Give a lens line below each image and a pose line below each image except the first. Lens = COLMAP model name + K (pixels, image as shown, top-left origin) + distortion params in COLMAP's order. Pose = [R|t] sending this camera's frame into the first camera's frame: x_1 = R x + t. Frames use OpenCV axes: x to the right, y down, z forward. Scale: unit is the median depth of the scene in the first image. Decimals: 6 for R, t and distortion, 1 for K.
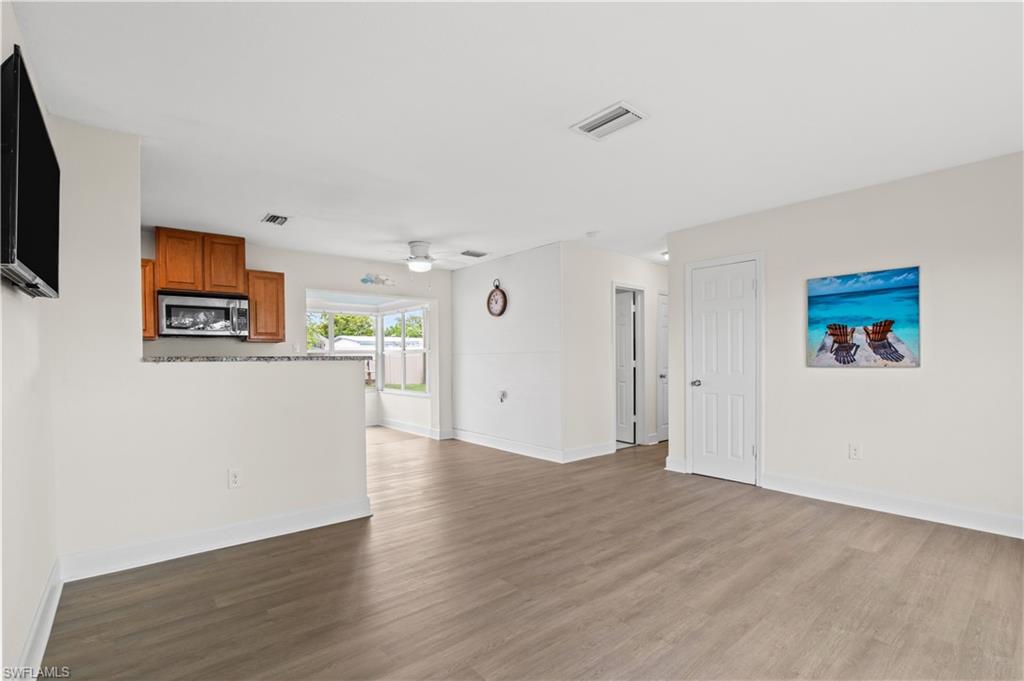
lens RADIAL K [[477.7, 0, 502.4], [0, 477.7, 339.4], [0, 0, 1]] dist [-0.013848, -0.000293]
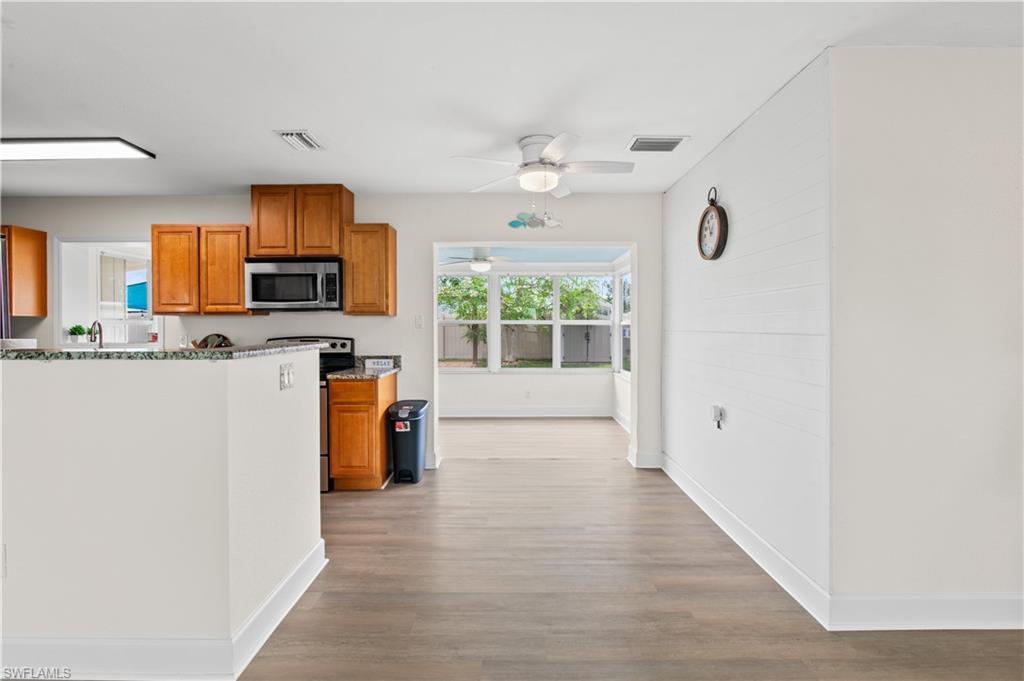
lens RADIAL K [[477.7, 0, 502.4], [0, 477.7, 339.4], [0, 0, 1]] dist [-0.013848, -0.000293]
pose [[0.767380, 0.027529, -0.640601, 0.168086], [0.018971, 0.997666, 0.065598, -0.002431], [0.640912, -0.062491, 0.765067, 0.531923]]
